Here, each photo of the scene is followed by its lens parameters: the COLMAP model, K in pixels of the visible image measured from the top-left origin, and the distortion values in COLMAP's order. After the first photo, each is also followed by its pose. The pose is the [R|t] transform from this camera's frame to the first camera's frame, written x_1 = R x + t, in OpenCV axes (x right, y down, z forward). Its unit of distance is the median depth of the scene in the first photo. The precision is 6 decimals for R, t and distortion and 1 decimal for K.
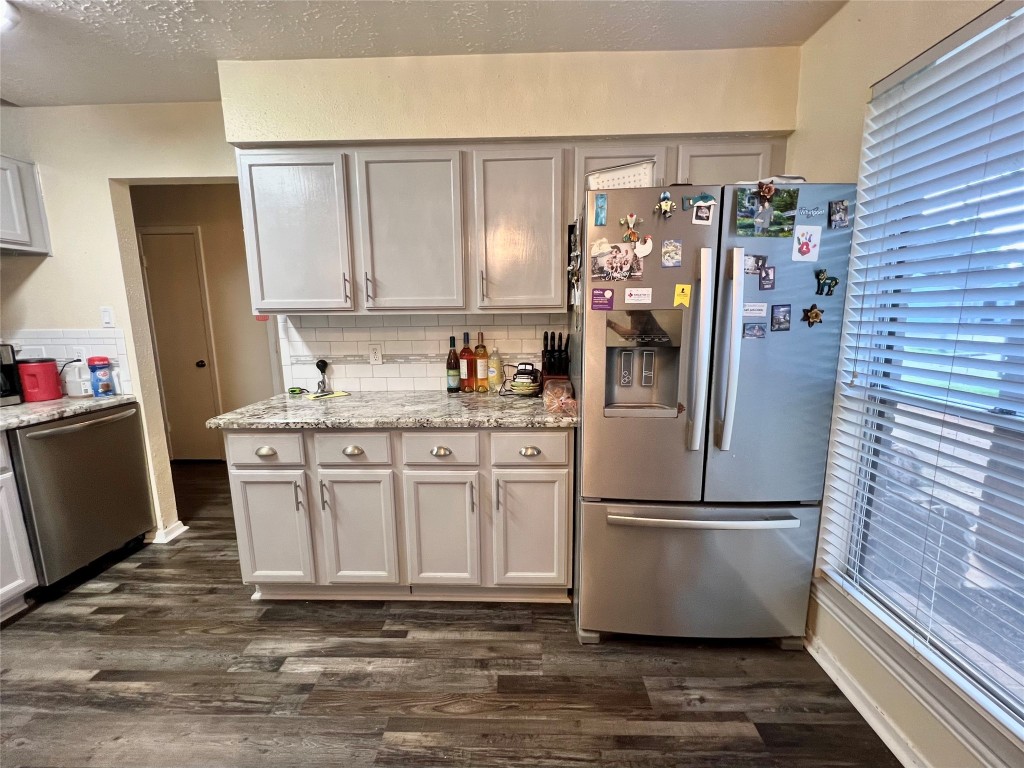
lens RADIAL K [[437.1, 0, 510.9], [0, 437.1, 387.1], [0, 0, 1]] dist [-0.001084, 0.000445]
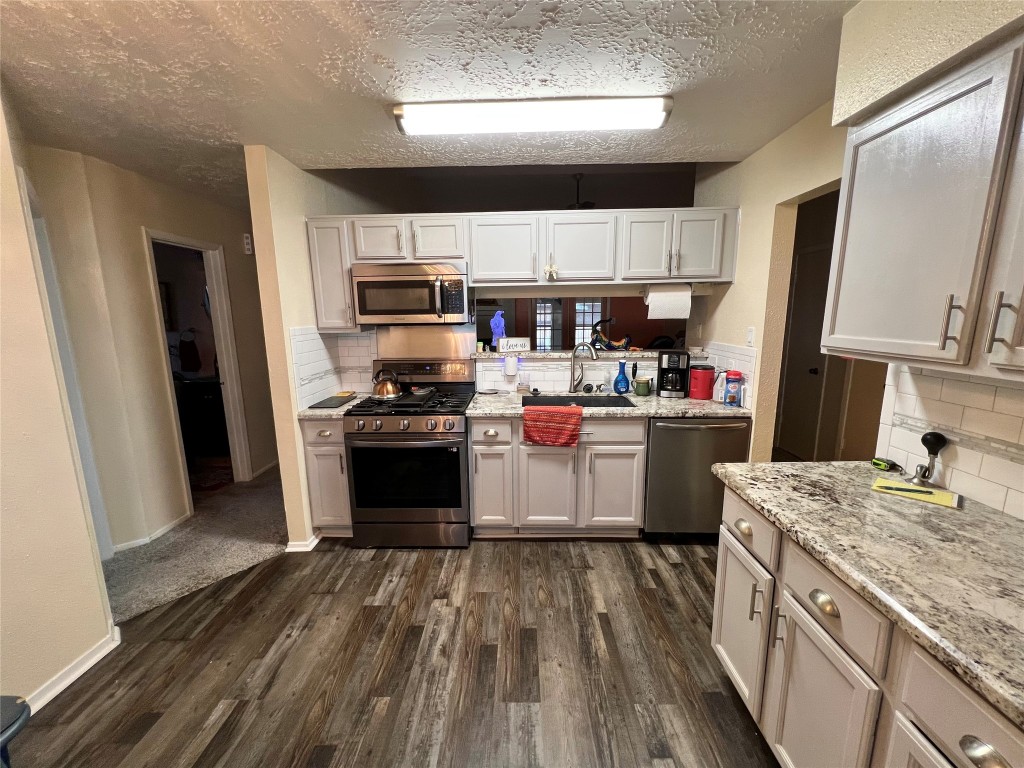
lens RADIAL K [[408.8, 0, 512.0], [0, 408.8, 387.3], [0, 0, 1]] dist [-0.005421, 0.001284]
pose [[0.009960, 0.187996, -0.982119, 0.118995], [-0.155707, 0.970479, 0.184189, -0.166630], [0.987753, 0.151089, 0.038938, 0.492488]]
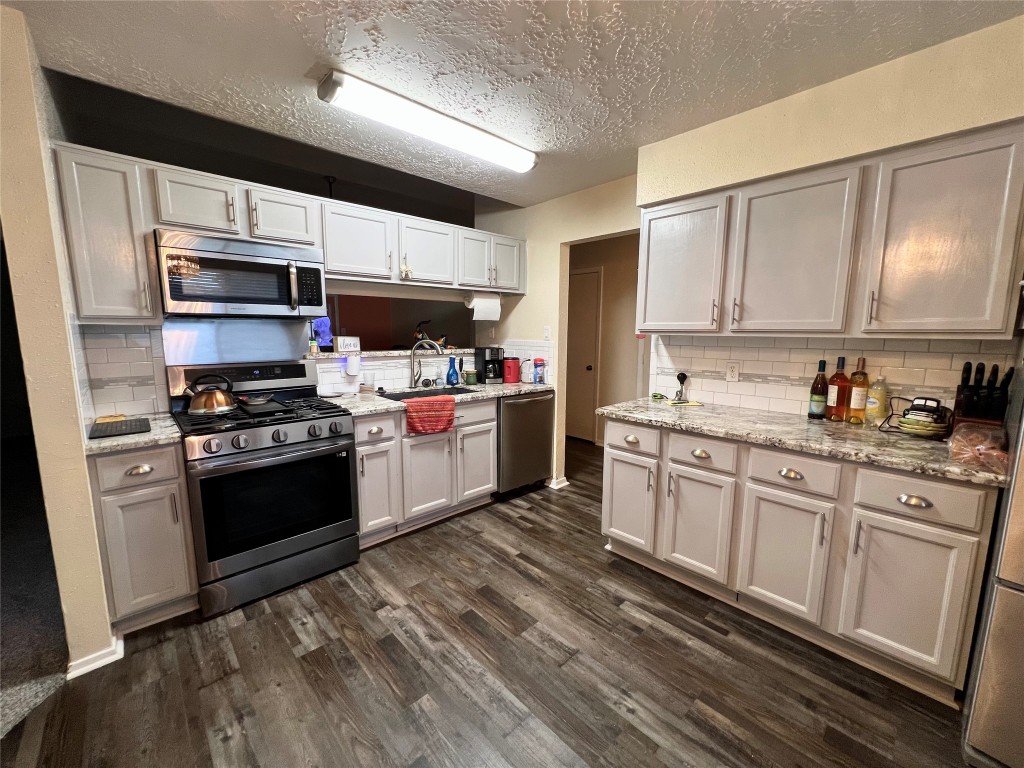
lens RADIAL K [[408.8, 0, 511.8], [0, 408.8, 387.0], [0, 0, 1]] dist [-0.005421, 0.001284]
pose [[0.704657, 0.110664, -0.700865, 0.021133], [-0.130289, 0.991148, 0.025504, 0.008903], [0.697484, 0.073344, 0.712838, -0.120627]]
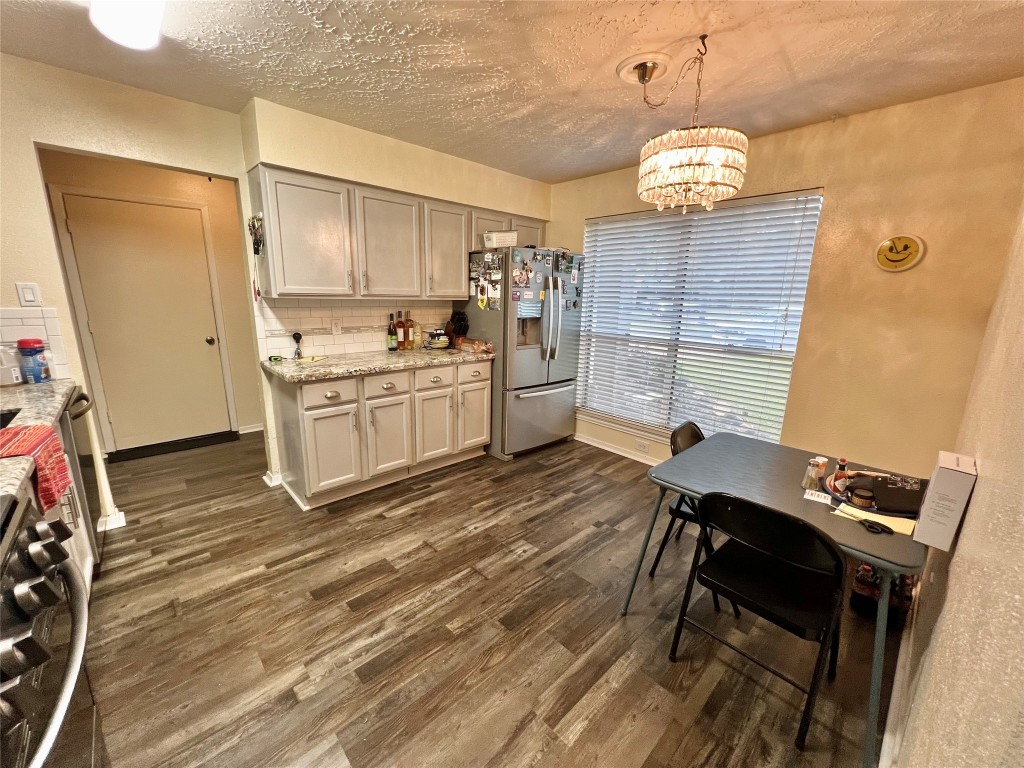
lens RADIAL K [[408.8, 0, 512.7], [0, 408.8, 387.1], [0, 0, 1]] dist [-0.005421, 0.001284]
pose [[0.706596, -0.131687, 0.695256, -1.041948], [0.085952, 0.991228, 0.100393, 0.037880], [-0.702378, -0.011179, 0.711716, -0.372479]]
